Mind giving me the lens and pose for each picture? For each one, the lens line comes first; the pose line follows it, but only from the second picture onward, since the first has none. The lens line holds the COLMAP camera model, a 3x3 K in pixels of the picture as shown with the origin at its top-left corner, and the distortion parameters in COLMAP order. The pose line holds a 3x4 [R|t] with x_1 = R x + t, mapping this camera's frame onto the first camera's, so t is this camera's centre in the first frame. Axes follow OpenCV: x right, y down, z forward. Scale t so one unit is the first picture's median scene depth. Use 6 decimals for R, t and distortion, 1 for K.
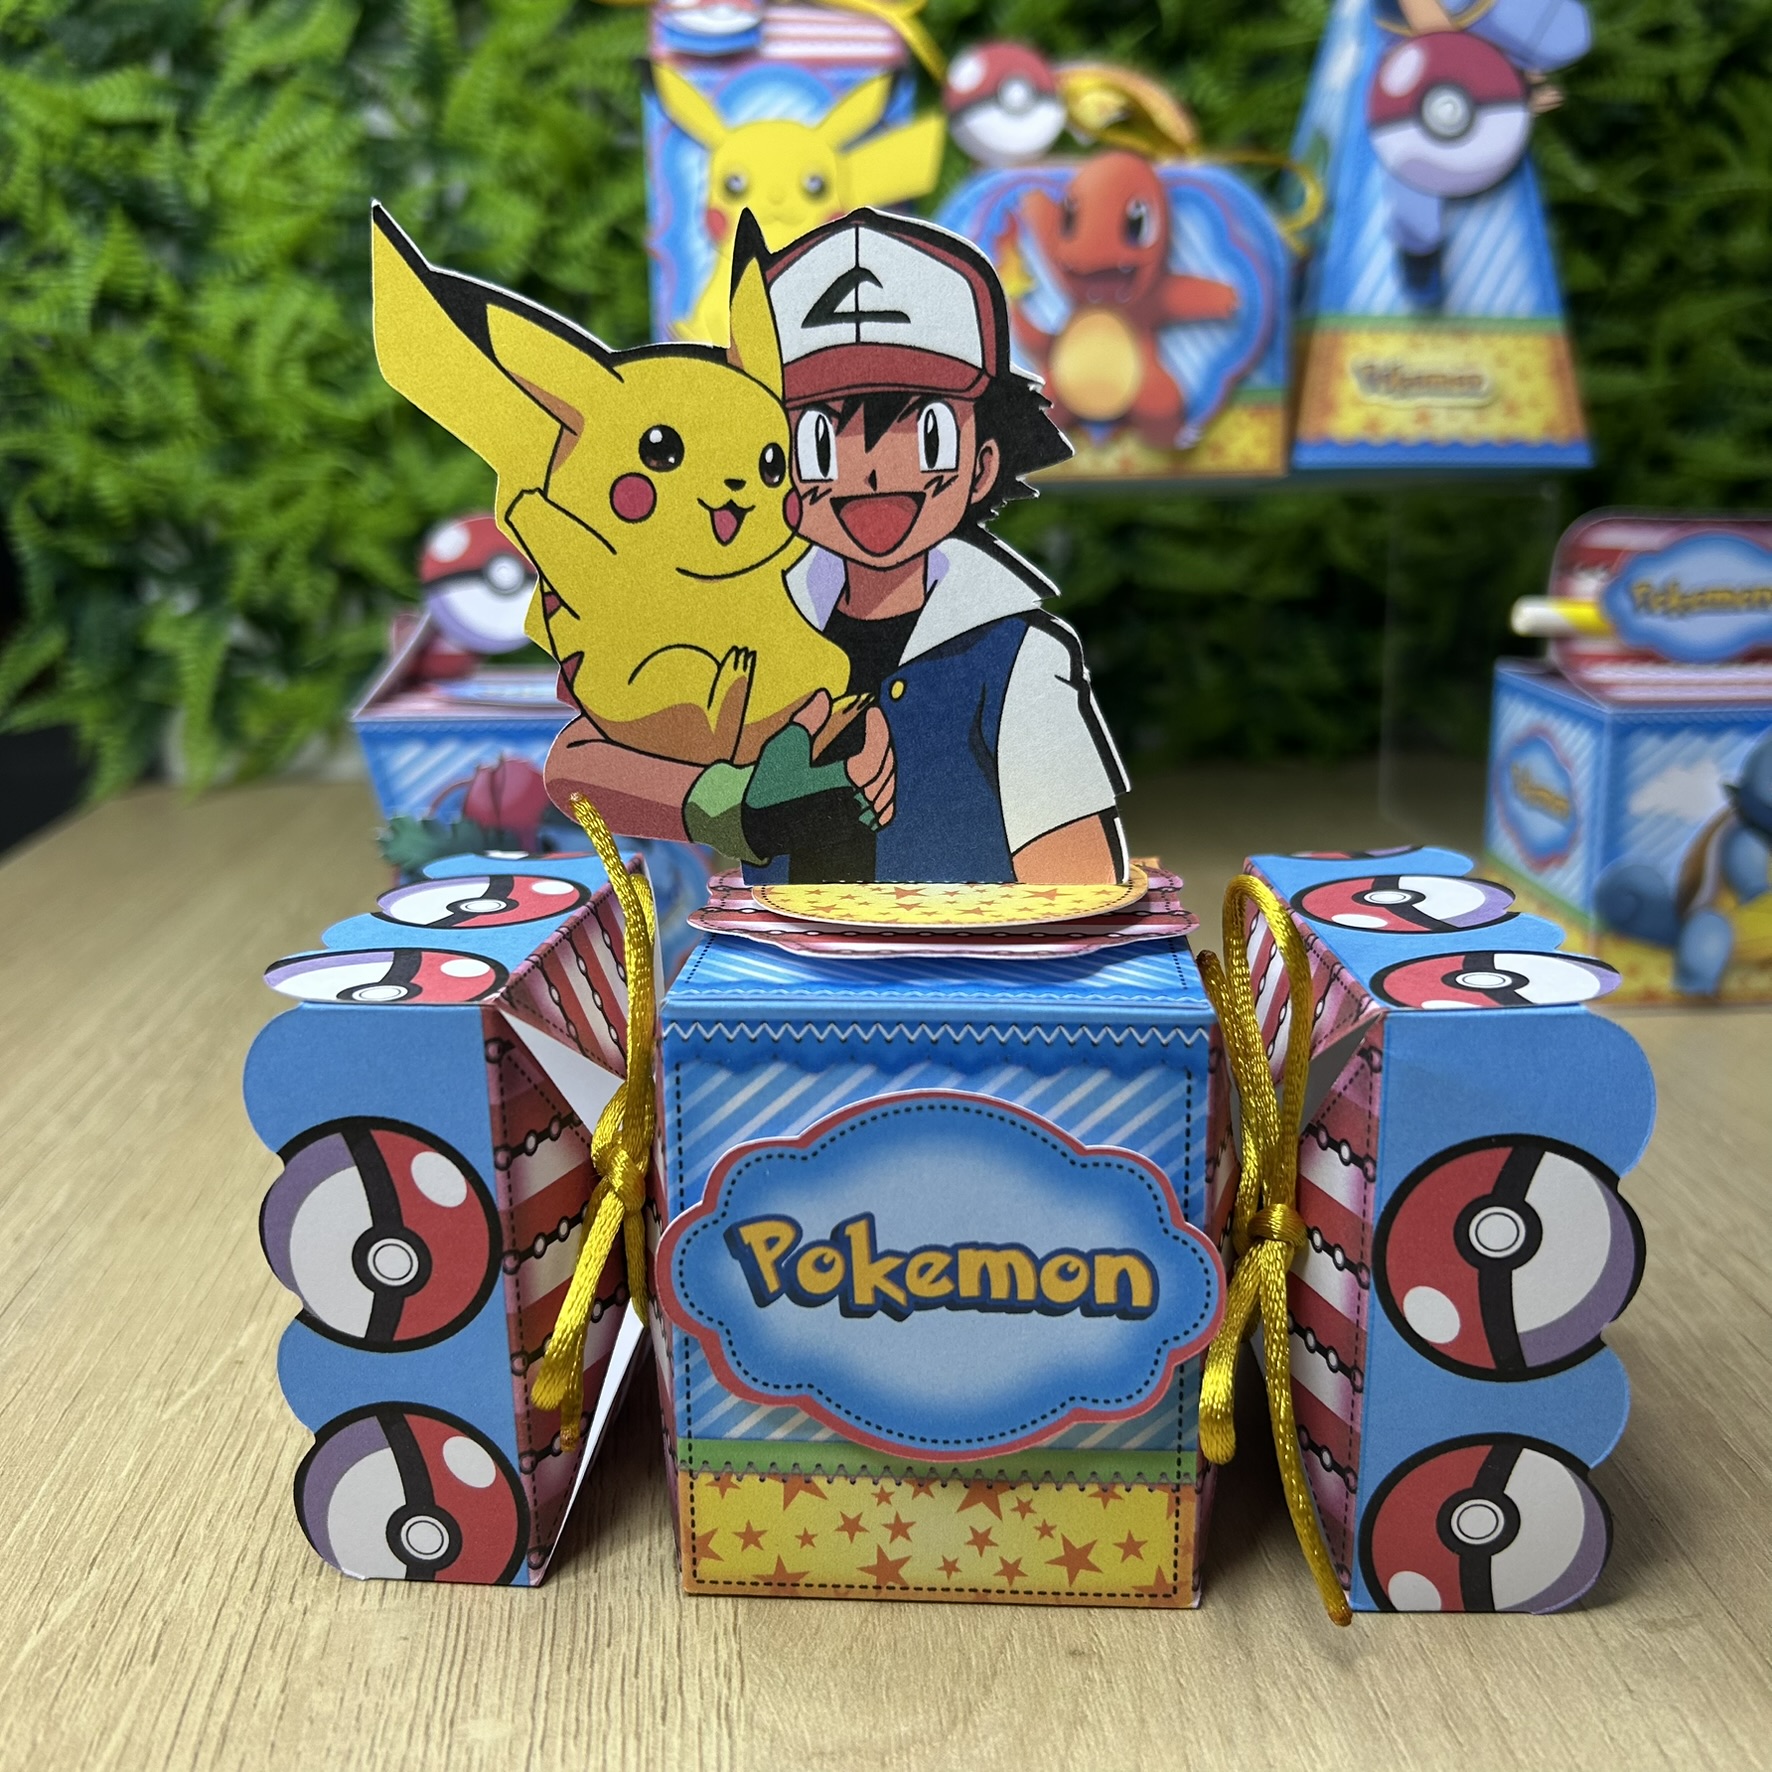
lens RADIAL K [[1857.2, 0, 874.7], [0, 1857.2, 874.6], [0, 0, 1]] dist [-0.038528, 0.047921]
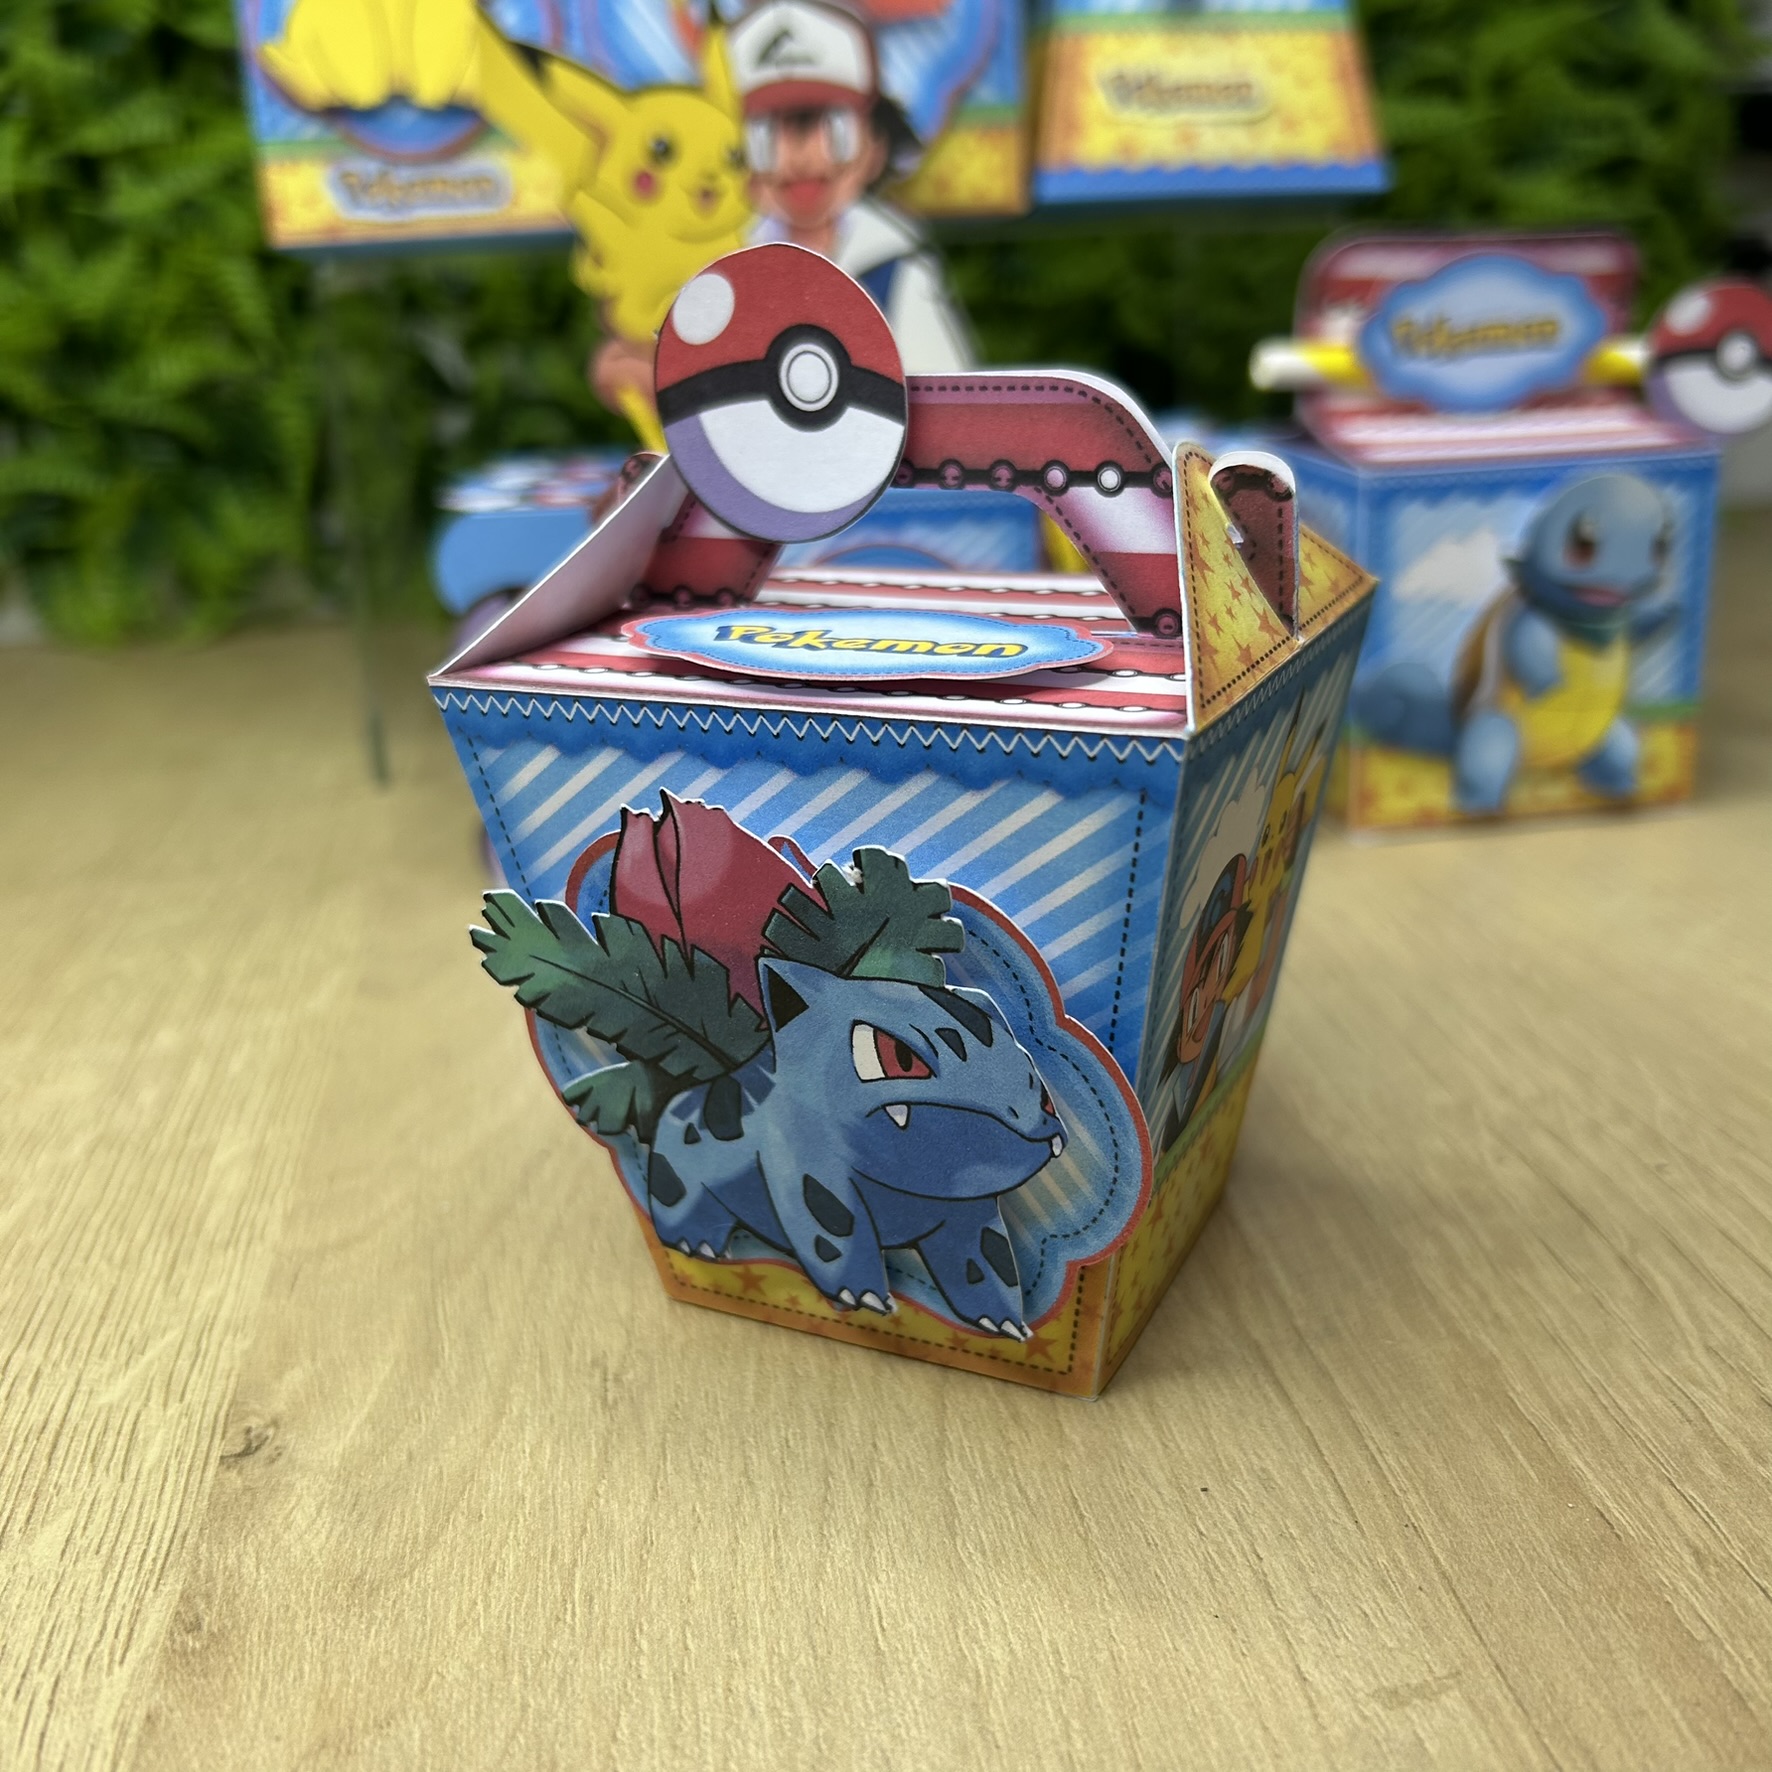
lens RADIAL K [[1857.2, 0, 874.7], [0, 1857.2, 874.6], [0, 0, 1]] dist [-0.038528, 0.047921]
pose [[0.996713, -0.058719, 0.055817, 0.199573], [0.053781, 0.994826, 0.086193, 0.015258], [-0.060590, -0.082908, 0.994714, 0.324033]]
